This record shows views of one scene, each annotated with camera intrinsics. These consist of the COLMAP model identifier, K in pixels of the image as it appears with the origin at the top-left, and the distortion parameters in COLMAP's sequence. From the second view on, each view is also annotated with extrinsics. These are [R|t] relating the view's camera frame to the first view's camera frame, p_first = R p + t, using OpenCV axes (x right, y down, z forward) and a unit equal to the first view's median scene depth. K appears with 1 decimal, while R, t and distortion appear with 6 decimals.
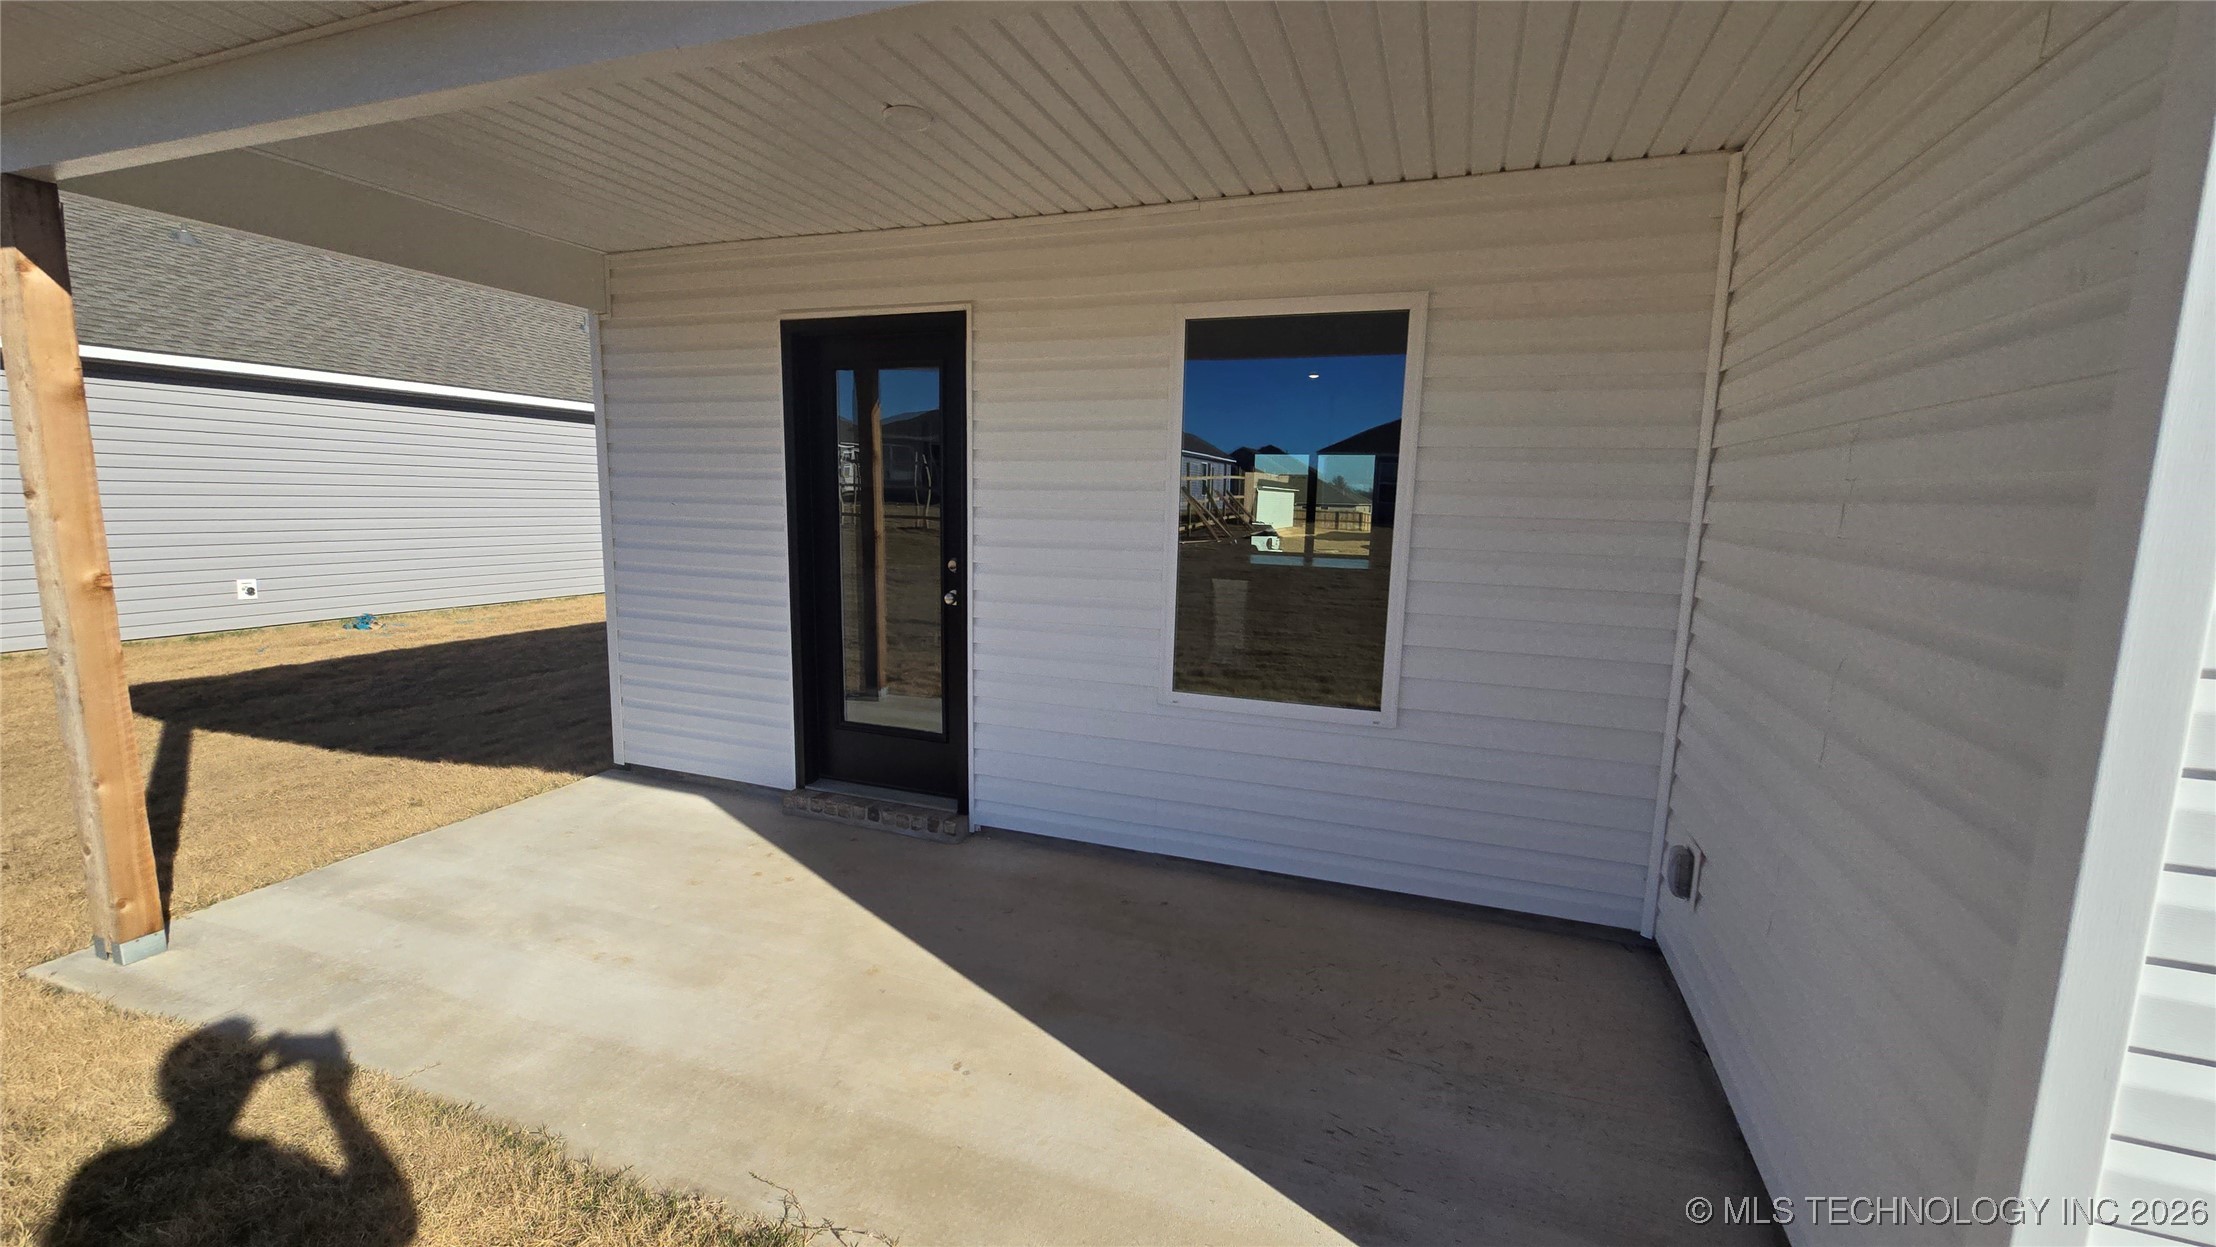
lens RADIAL K [[907.6, 0, 1113.5], [0, 907.6, 633.1], [0, 0, 1]] dist [-0.000786, 0.000935]
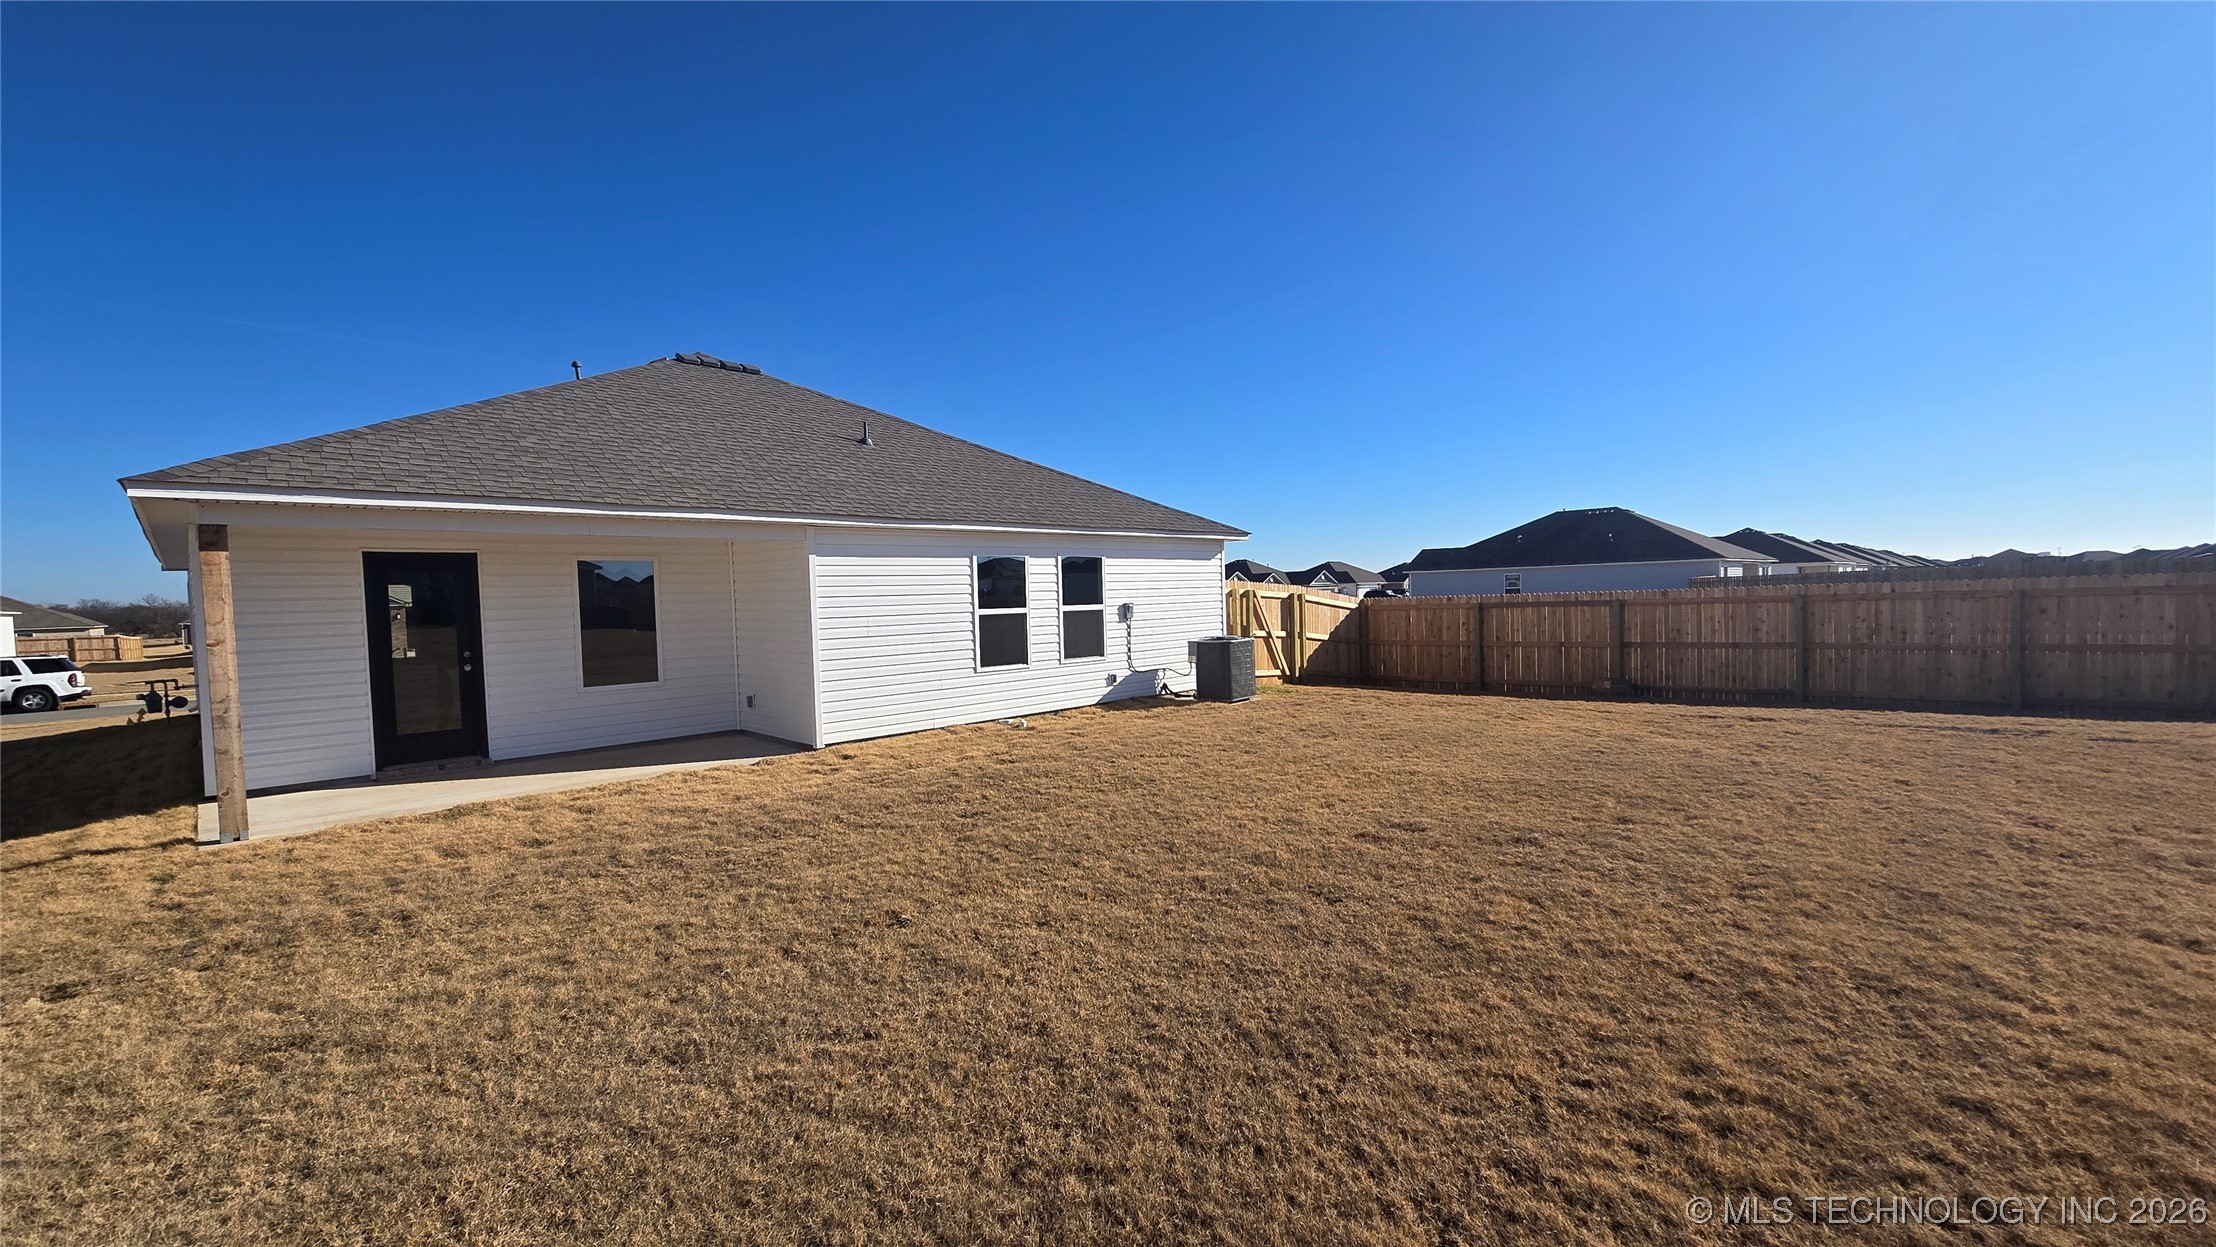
lens RADIAL K [[907.6, 0, 1113.5], [0, 907.6, 633.1], [0, 0, 1]] dist [-0.000786, 0.000935]
pose [[0.397237, -0.072760, 0.914827, -1.638349], [0.175253, 0.984521, 0.002205, 0.159178], [-0.900827, 0.159450, 0.403840, -1.460370]]
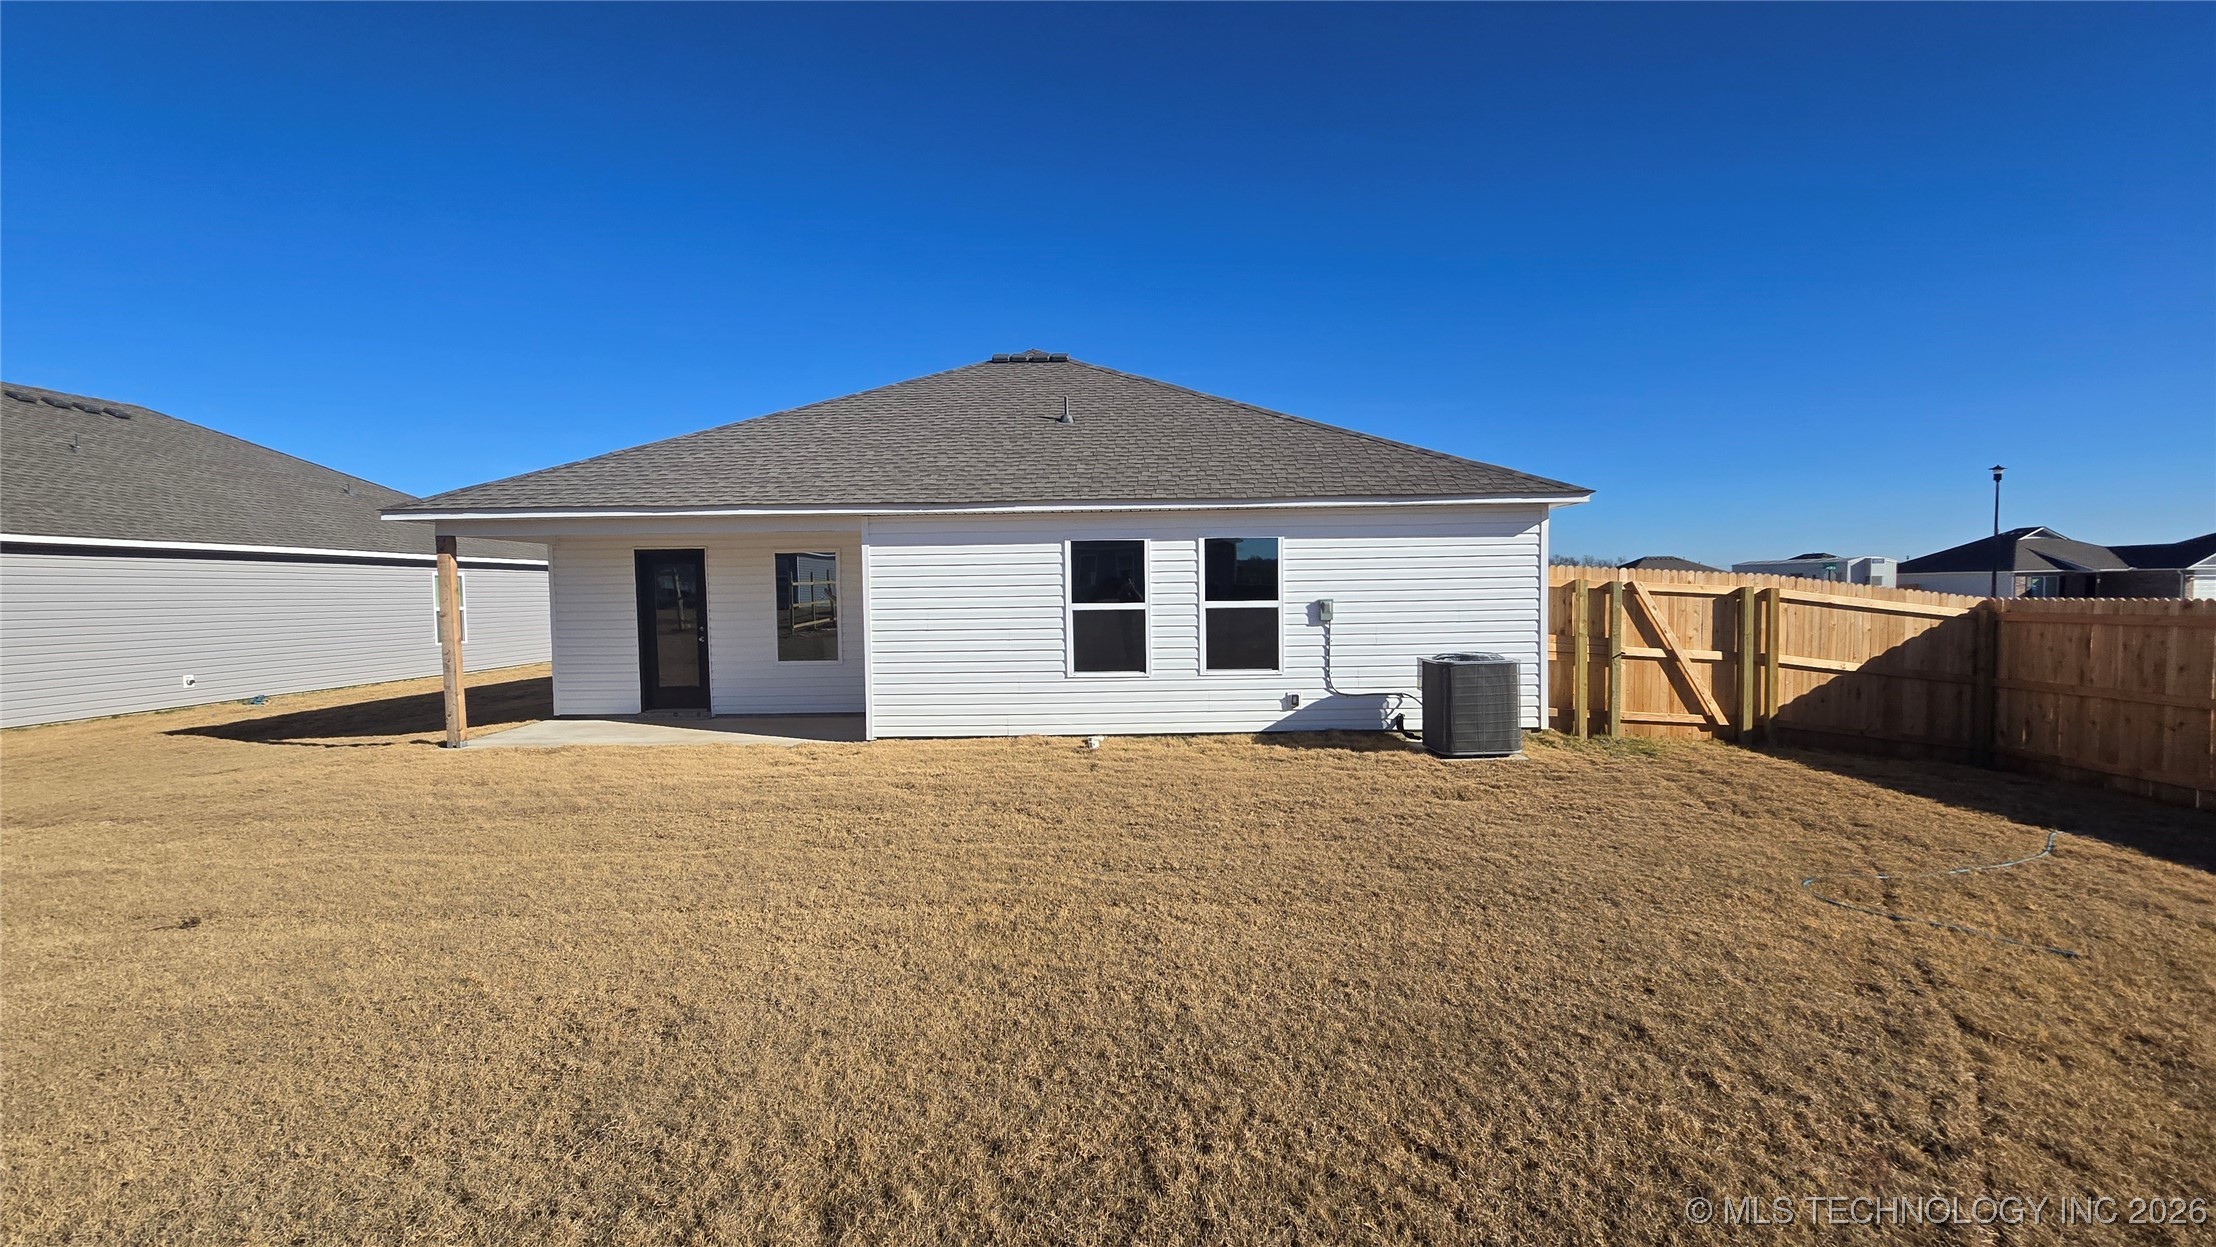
lens RADIAL K [[912.8, 0, 1112.0], [0, 912.8, 635.6], [0, 0, 1]] dist [-0.000888, 0.000092]
pose [[0.939498, -0.052837, 0.338454, 0.073300], [0.086584, 0.992578, -0.085389, 0.320377], [-0.331430, 0.109528, 0.937101, -2.250059]]
